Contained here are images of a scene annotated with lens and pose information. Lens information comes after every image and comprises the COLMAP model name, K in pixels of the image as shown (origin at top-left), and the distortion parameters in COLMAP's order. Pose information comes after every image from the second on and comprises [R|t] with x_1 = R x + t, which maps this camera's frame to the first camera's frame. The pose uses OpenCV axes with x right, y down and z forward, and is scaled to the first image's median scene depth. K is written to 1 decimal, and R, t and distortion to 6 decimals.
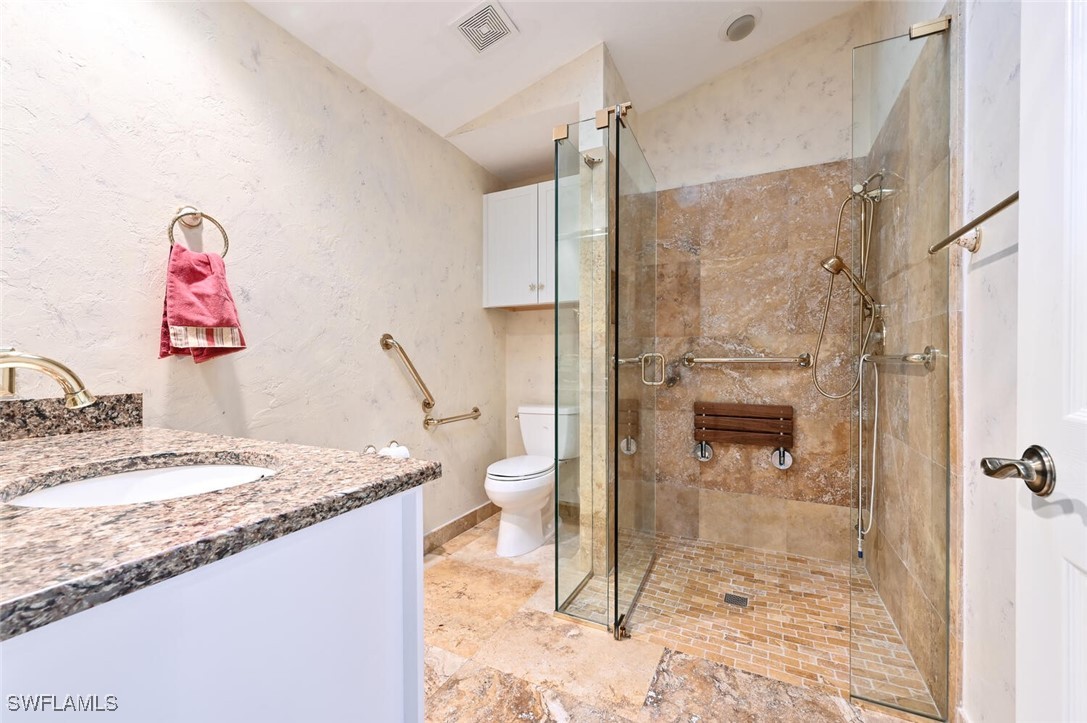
lens RADIAL K [[436.9, 0, 538.9], [0, 436.9, 361.7], [0, 0, 1]] dist [0.005098, 0.000058]
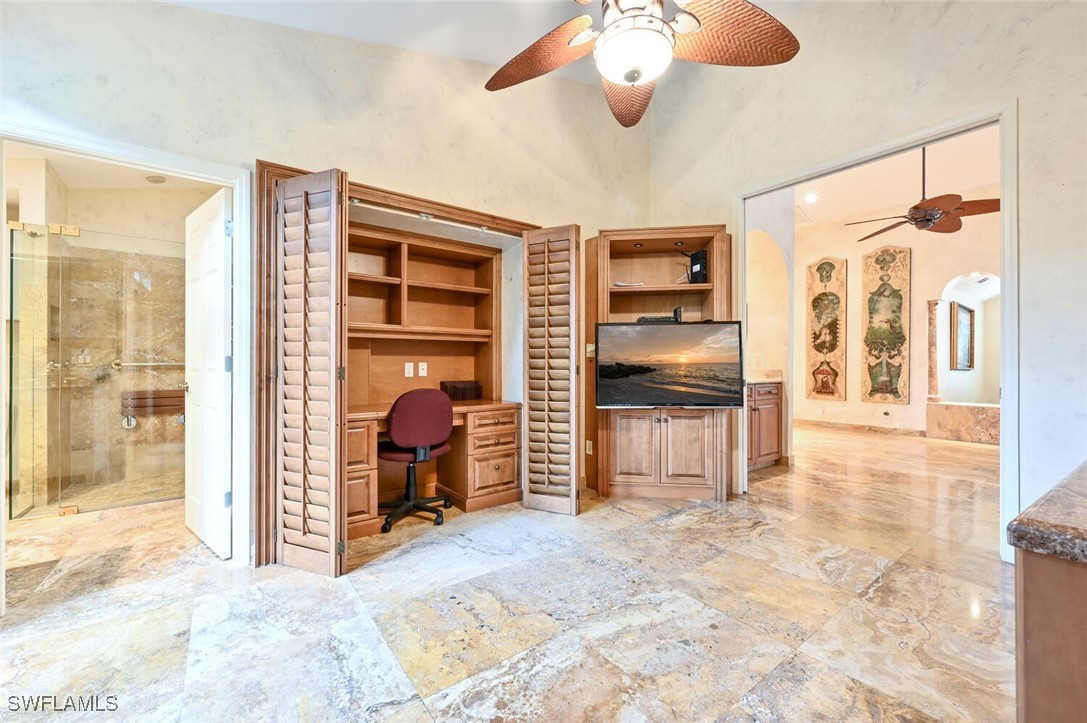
lens RADIAL K [[436.9, 0, 538.9], [0, 436.9, 361.7], [0, 0, 1]] dist [0.005098, 0.000058]
pose [[0.449940, 0.001948, 0.893057, -0.375286], [0.005559, 0.999972, -0.004982, 0.002739], [-0.893042, 0.007207, 0.449917, -1.039354]]
